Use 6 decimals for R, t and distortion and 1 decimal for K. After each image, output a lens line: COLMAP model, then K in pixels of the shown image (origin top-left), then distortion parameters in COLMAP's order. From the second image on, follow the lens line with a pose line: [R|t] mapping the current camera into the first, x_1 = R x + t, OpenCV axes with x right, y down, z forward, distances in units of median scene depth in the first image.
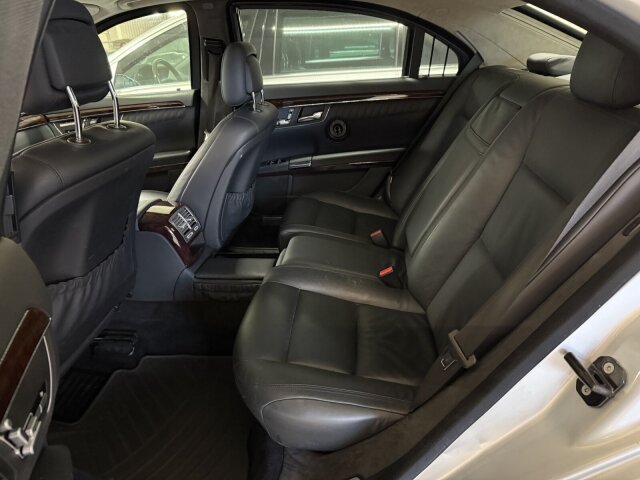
lens RADIAL K [[459.4, 0, 320.0], [0, 459.4, 240.0], [0, 0, 1]] dist [0.054402, -0.063609]
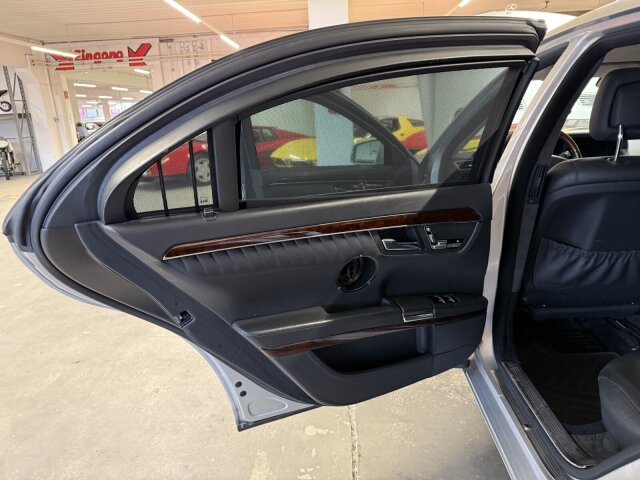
lens RADIAL K [[459.4, 0, 320.0], [0, 459.4, 240.0], [0, 0, 1]] dist [0.054402, -0.063609]
pose [[0.010982, 0.282012, -0.959348, 0.549485], [-0.374599, 0.890700, 0.257544, -0.008055], [0.927122, 0.356543, 0.115423, 0.020052]]
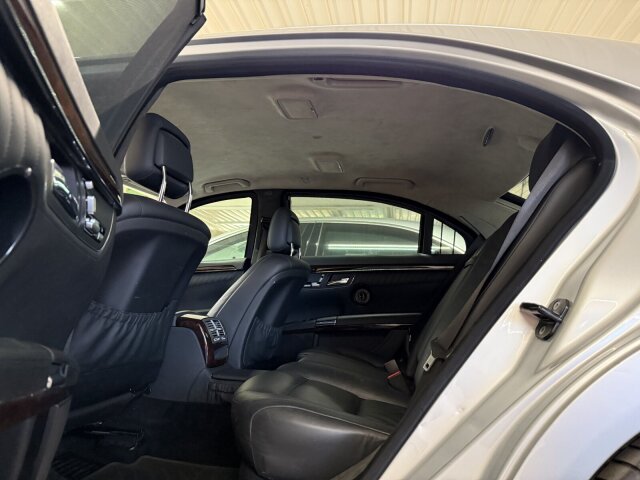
lens RADIAL K [[454.8, 0, 306.0], [0, 454.8, 237.5], [0, 0, 1]] dist [0.053258, -0.067155]
pose [[0.988558, 0.050588, -0.142108, 0.063013], [-0.121029, 0.828295, -0.547064, 0.314638], [0.090033, 0.558004, 0.824940, -0.016806]]
